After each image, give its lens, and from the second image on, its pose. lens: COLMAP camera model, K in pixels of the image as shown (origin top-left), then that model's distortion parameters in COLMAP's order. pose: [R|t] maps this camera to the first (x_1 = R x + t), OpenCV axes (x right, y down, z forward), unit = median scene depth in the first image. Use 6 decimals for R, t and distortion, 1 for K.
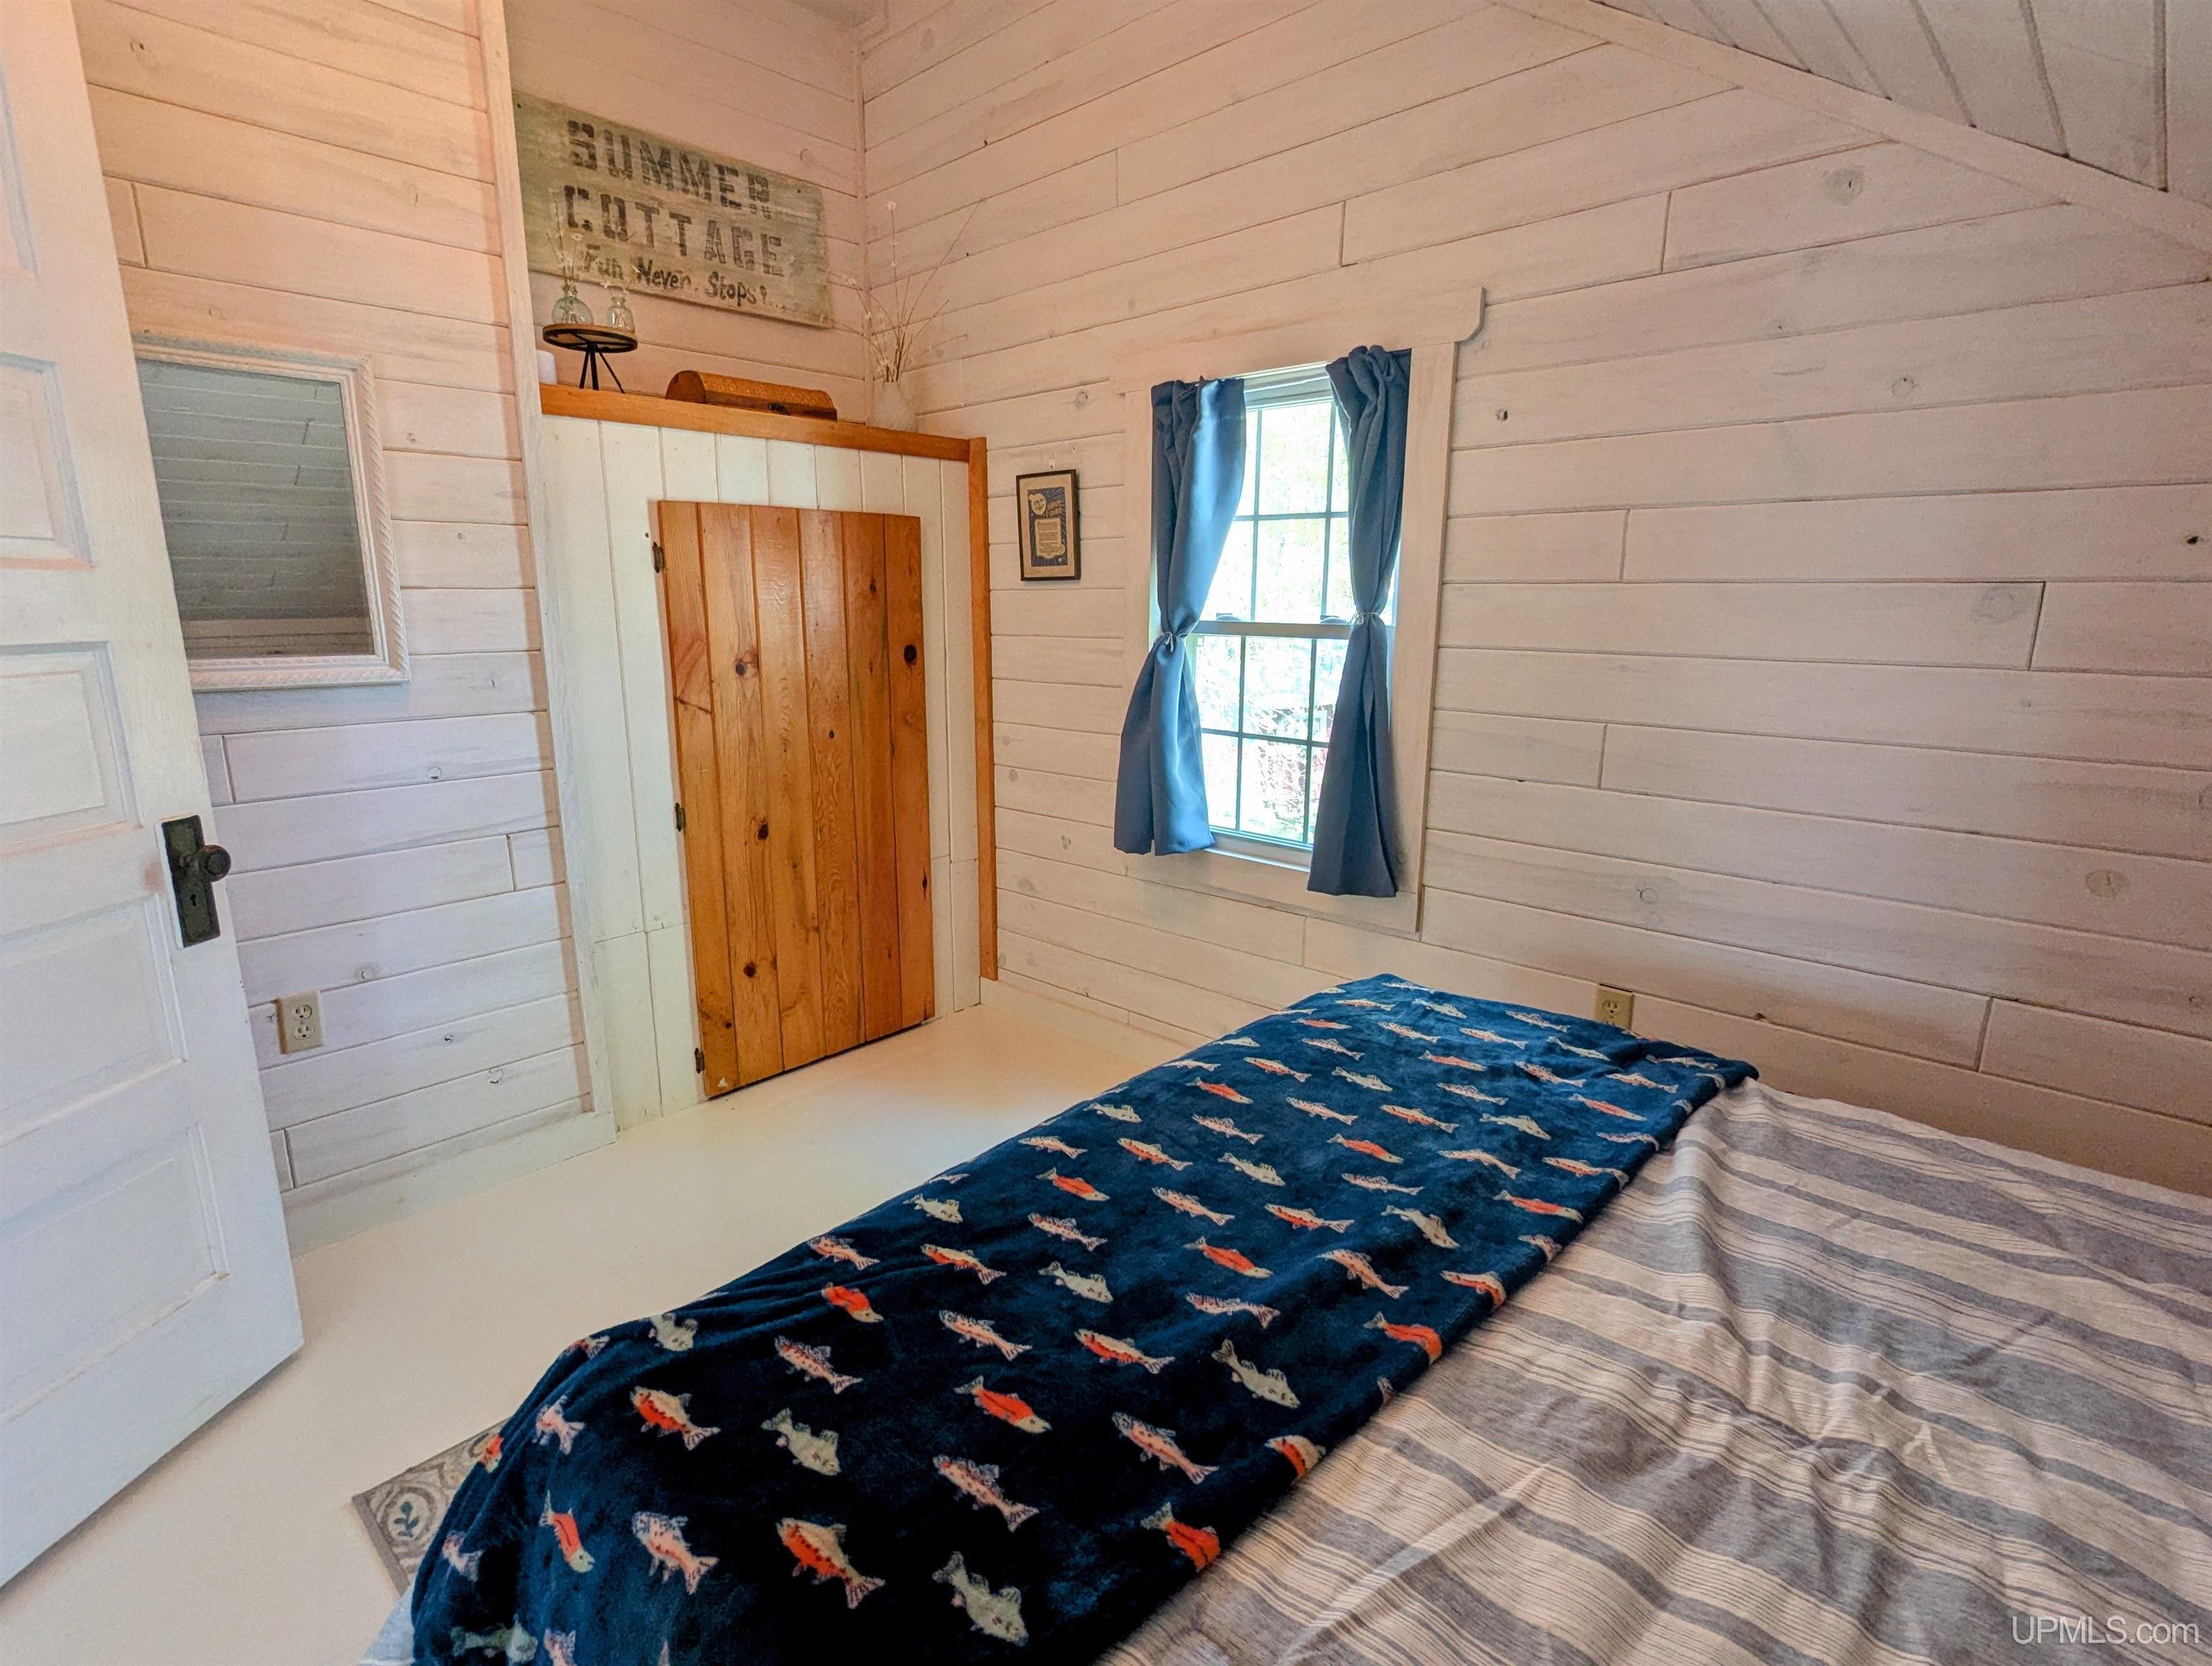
lens RADIAL K [[1096.4, 0, 1098.7], [0, 1096.4, 837.4], [0, 0, 1]] dist [-0.004846, 0.001973]
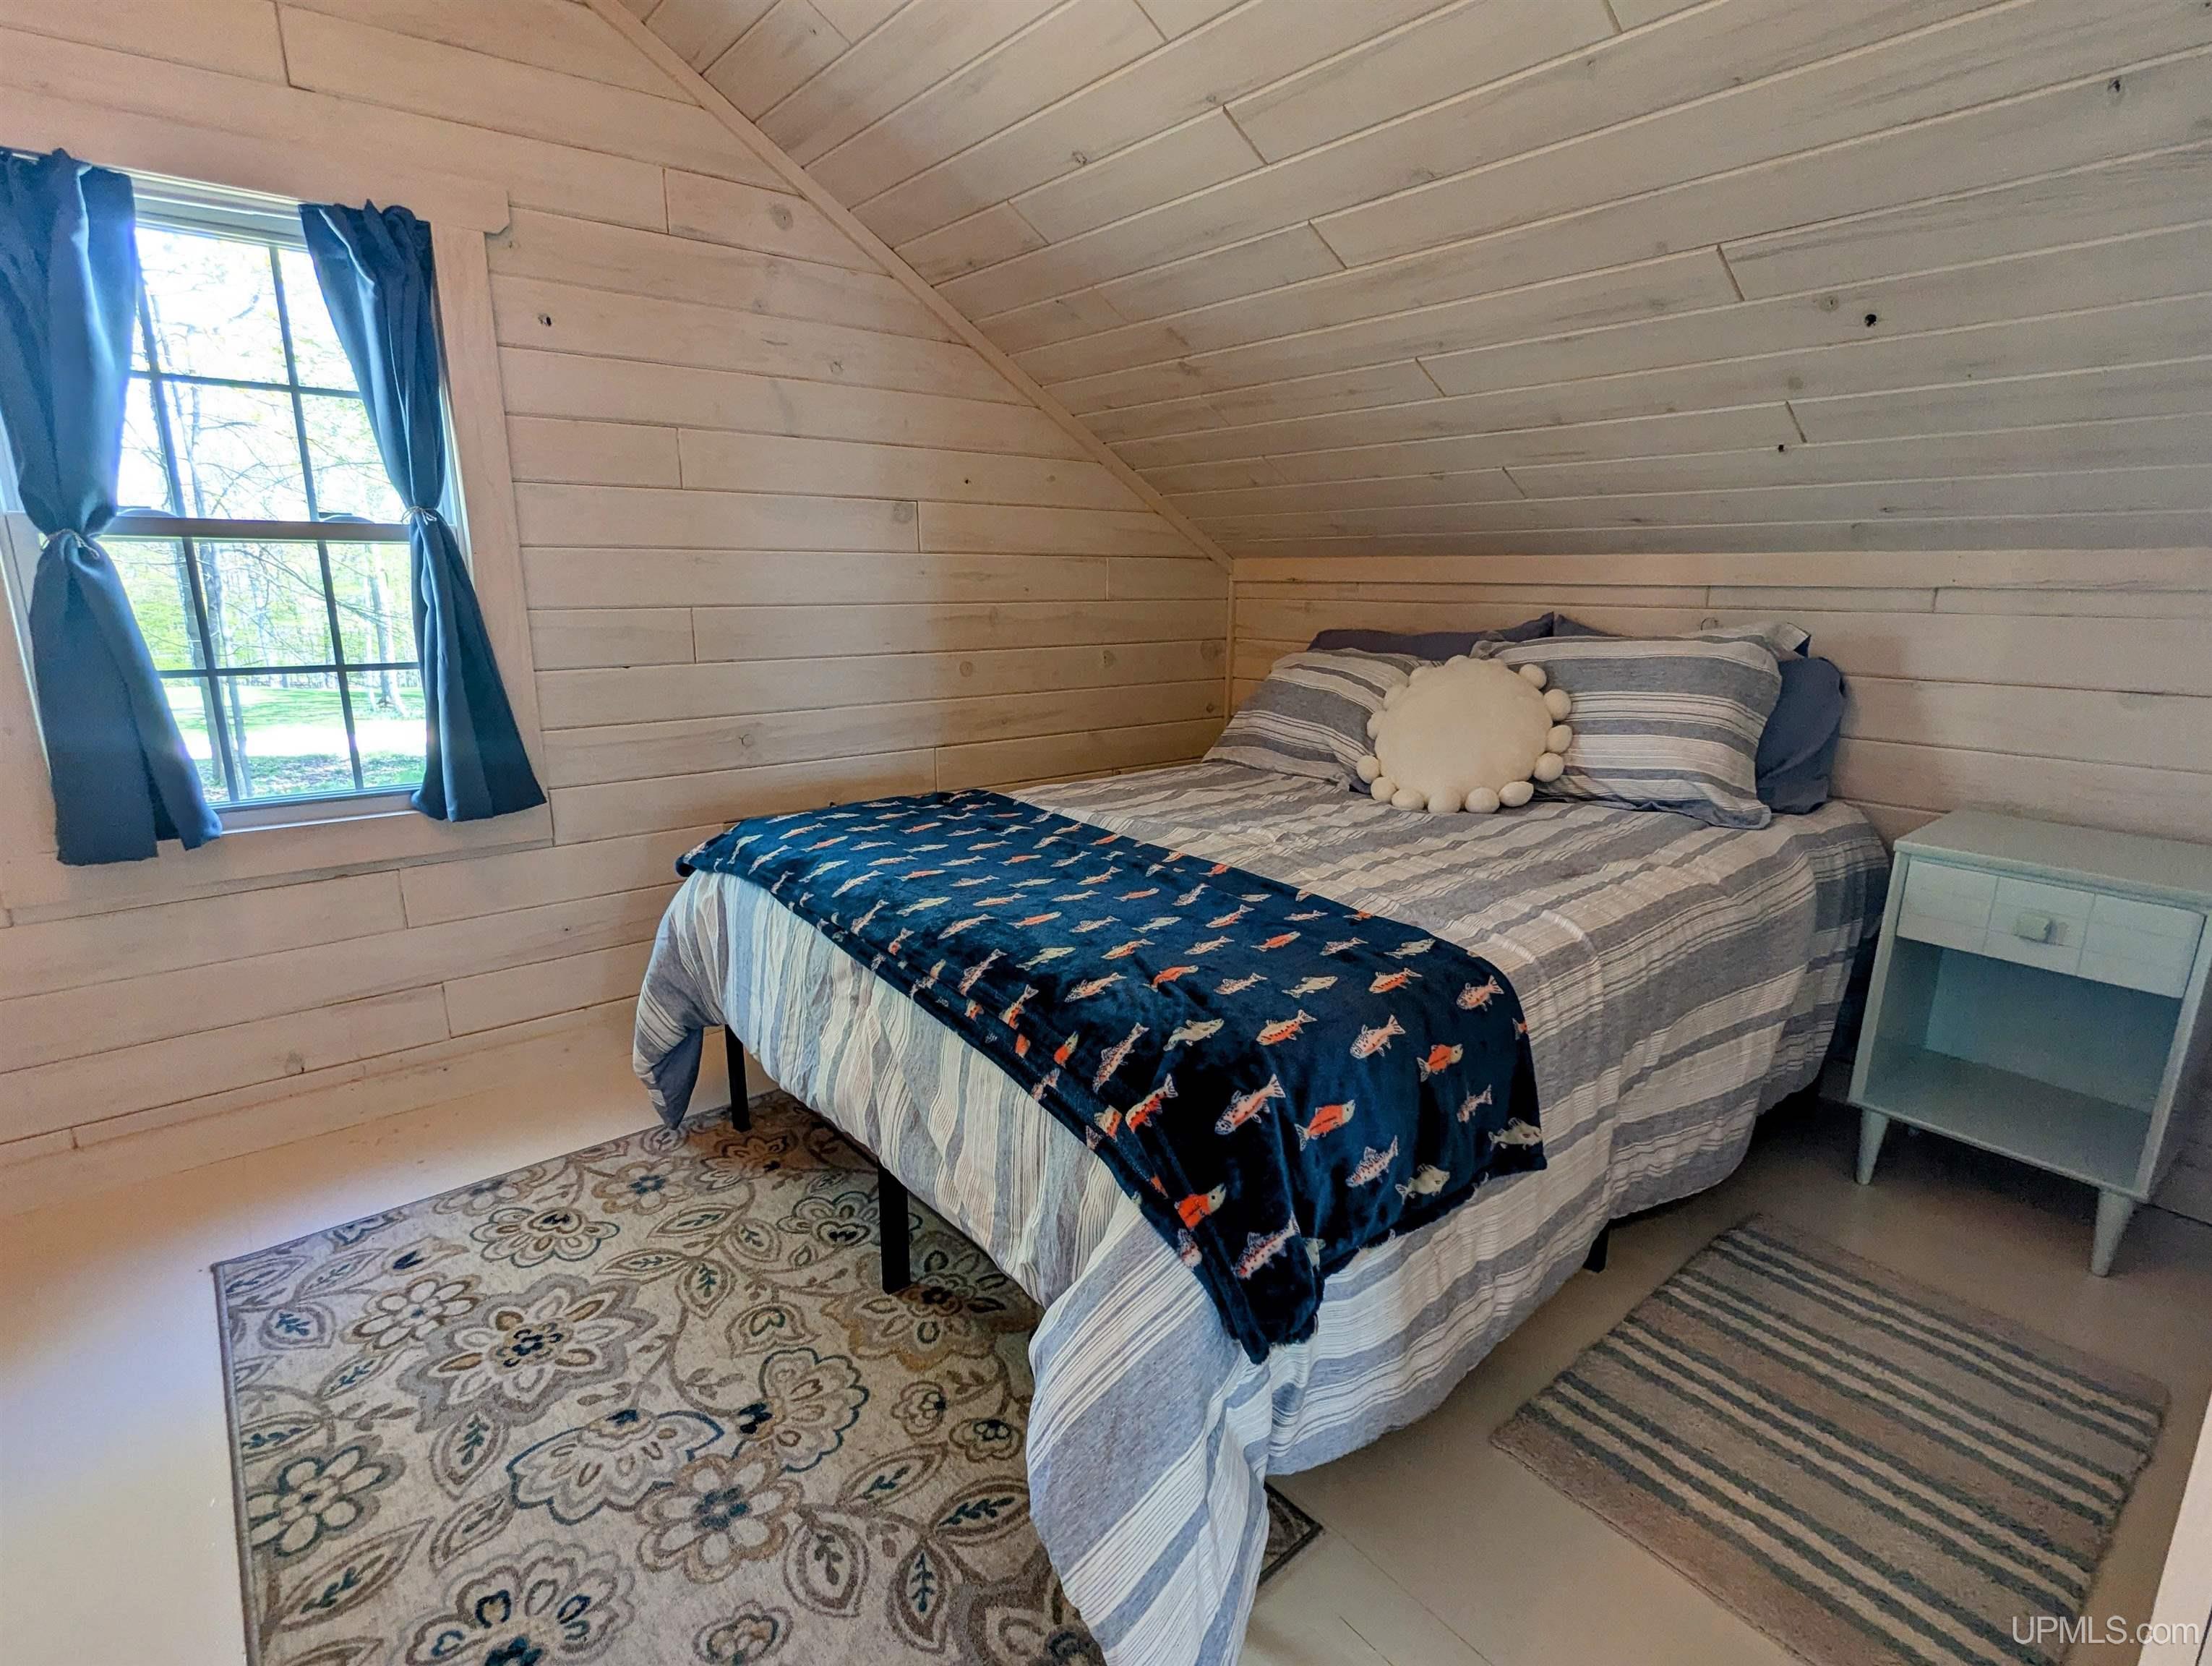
lens RADIAL K [[1096.4, 0, 1101.1], [0, 1096.4, 838.9], [0, 0, 1]] dist [-0.004846, 0.001973]
pose [[0.133296, -0.233638, 0.963144, -0.568349], [0.215206, 0.955451, 0.201988, -0.005896], [-0.967429, 0.180350, 0.177638, 0.318536]]
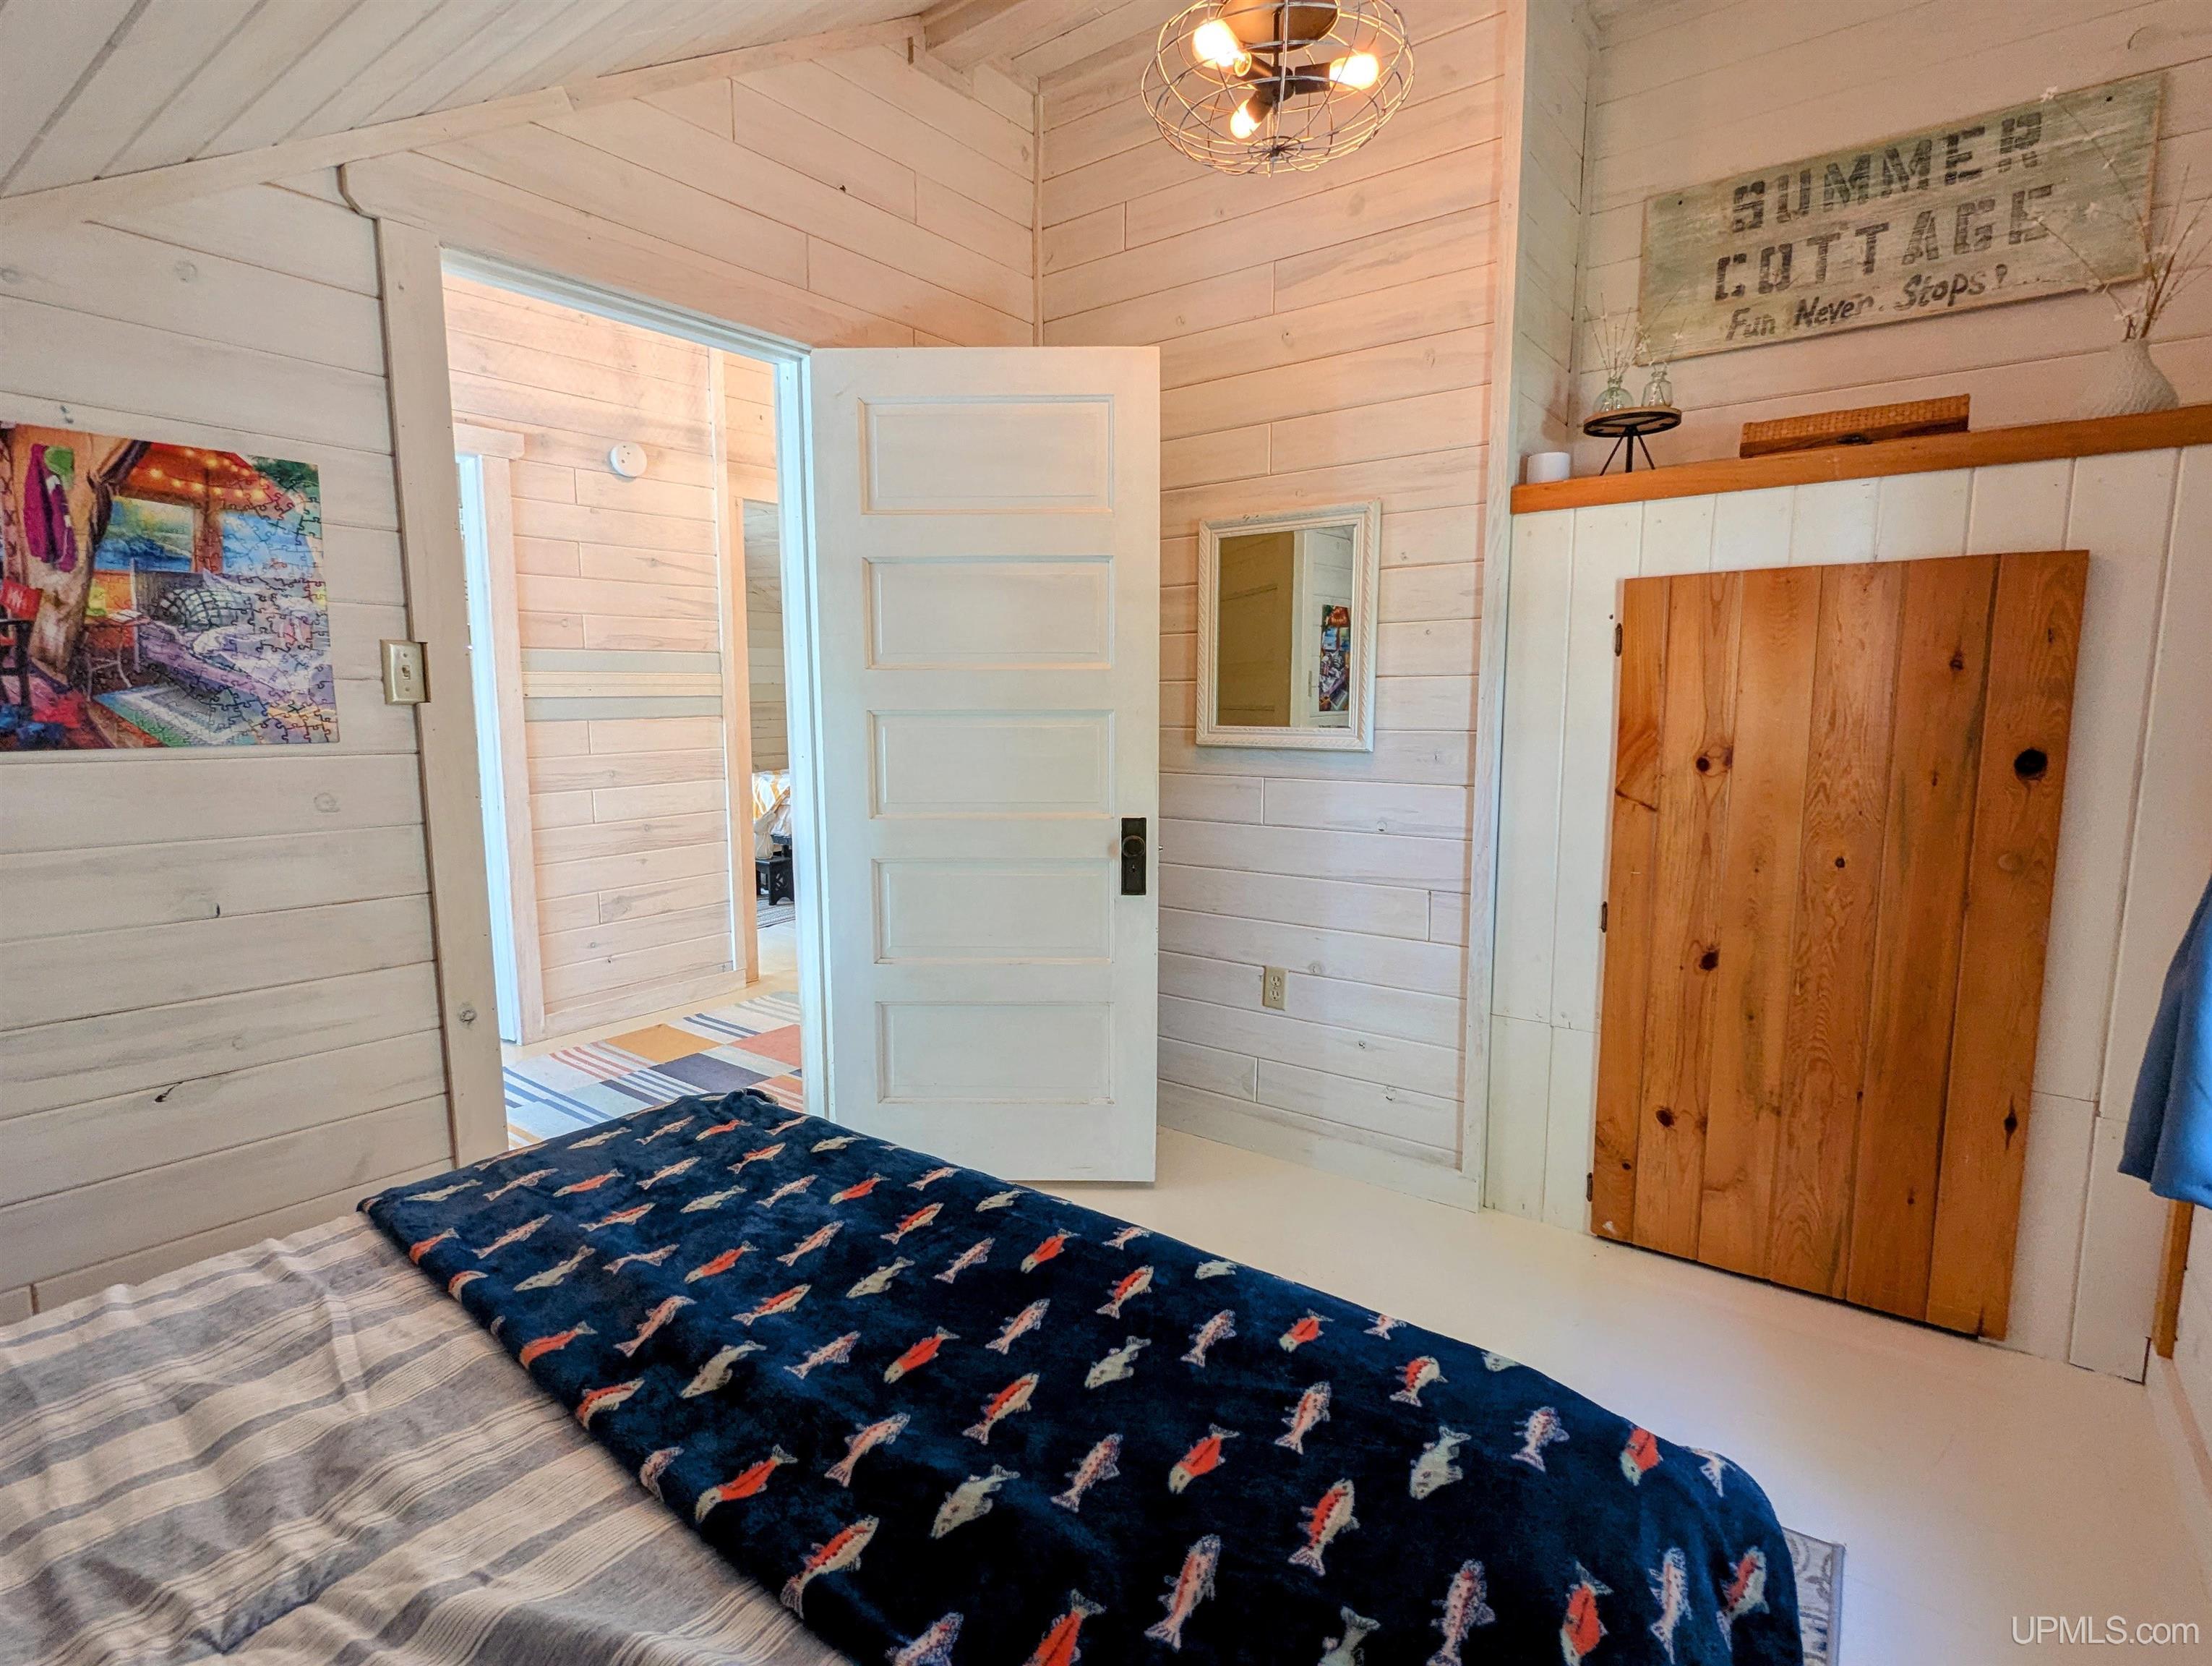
lens RADIAL K [[1096.4, 0, 1100.8], [0, 1096.4, 838.9], [0, 0, 1]] dist [-0.004846, 0.001973]
pose [[0.098887, 0.124088, -0.987331, 0.492776], [-0.210543, 0.972341, 0.101117, -0.089744], [0.972570, 0.197877, 0.122278, 0.480039]]
